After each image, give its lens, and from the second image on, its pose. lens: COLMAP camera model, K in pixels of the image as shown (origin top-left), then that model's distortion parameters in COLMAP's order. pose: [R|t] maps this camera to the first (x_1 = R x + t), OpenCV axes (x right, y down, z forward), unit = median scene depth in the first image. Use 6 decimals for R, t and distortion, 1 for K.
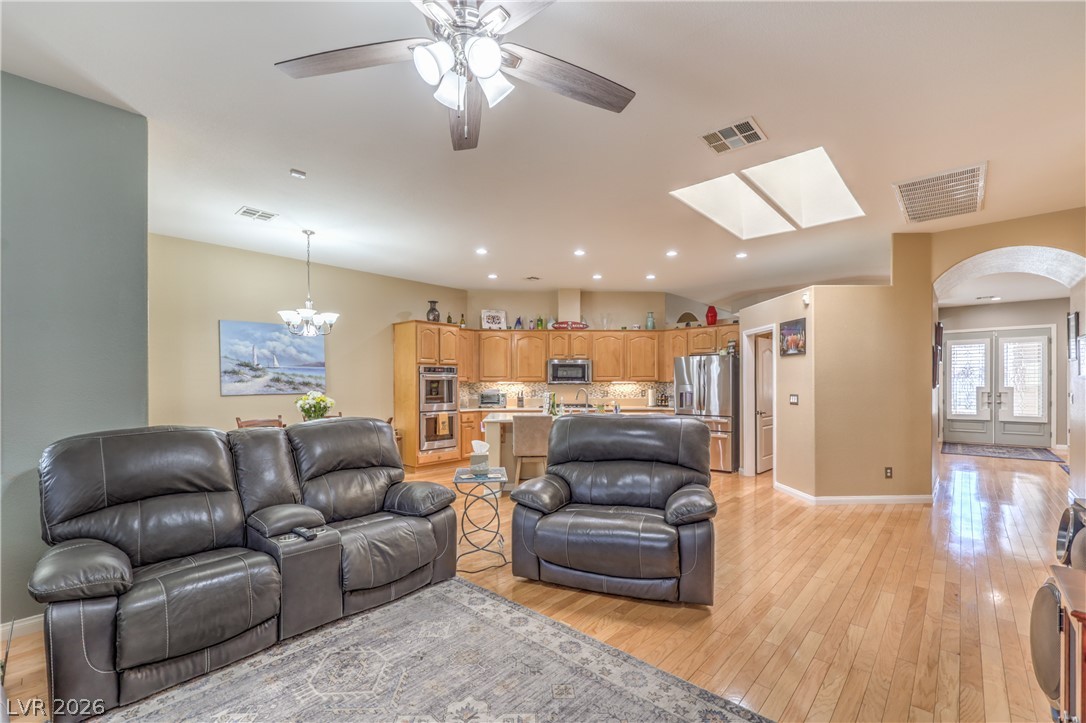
lens RADIAL K [[463.8, 0, 546.9], [0, 463.8, 380.7], [0, 0, 1]] dist [-0.000892, -0.000042]
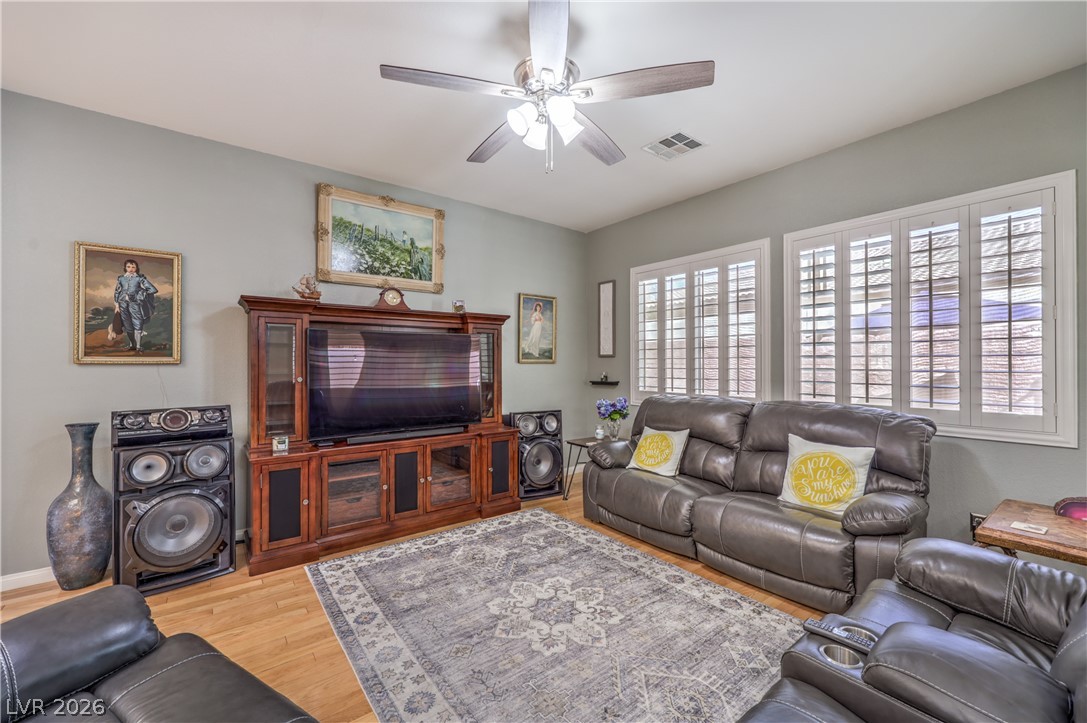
lens RADIAL K [[434.2, 0, 536.3], [0, 434.2, 365.4], [0, 0, 1]] dist [-0.002418, -0.000292]
pose [[-0.982904, 0.002608, 0.184101, -0.095441], [0.002398, 0.999996, -0.001360, 0.002142], [-0.184104, -0.000895, -0.982906, 0.577056]]
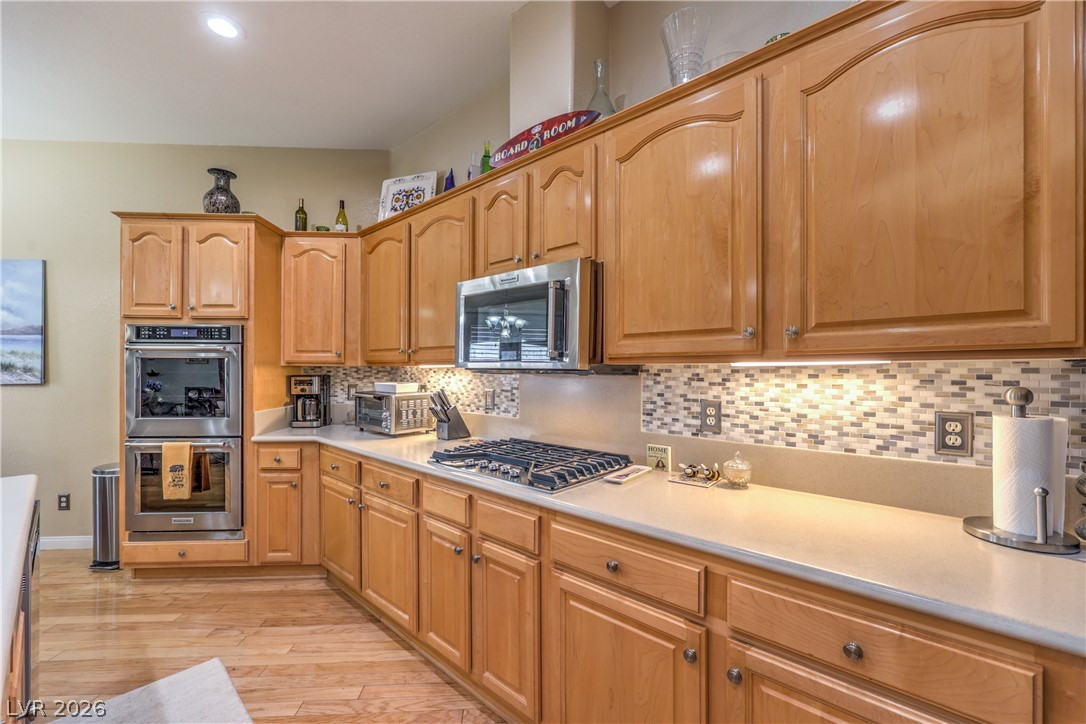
lens RADIAL K [[439.0, 0, 555.5], [0, 439.0, 369.6], [0, 0, 1]] dist [-0.001152, -0.000189]
pose [[0.711432, 0.003864, -0.702745, 0.260592], [-0.001431, 0.999991, 0.004049, 0.006150], [0.702754, -0.001875, 0.711430, 0.970293]]
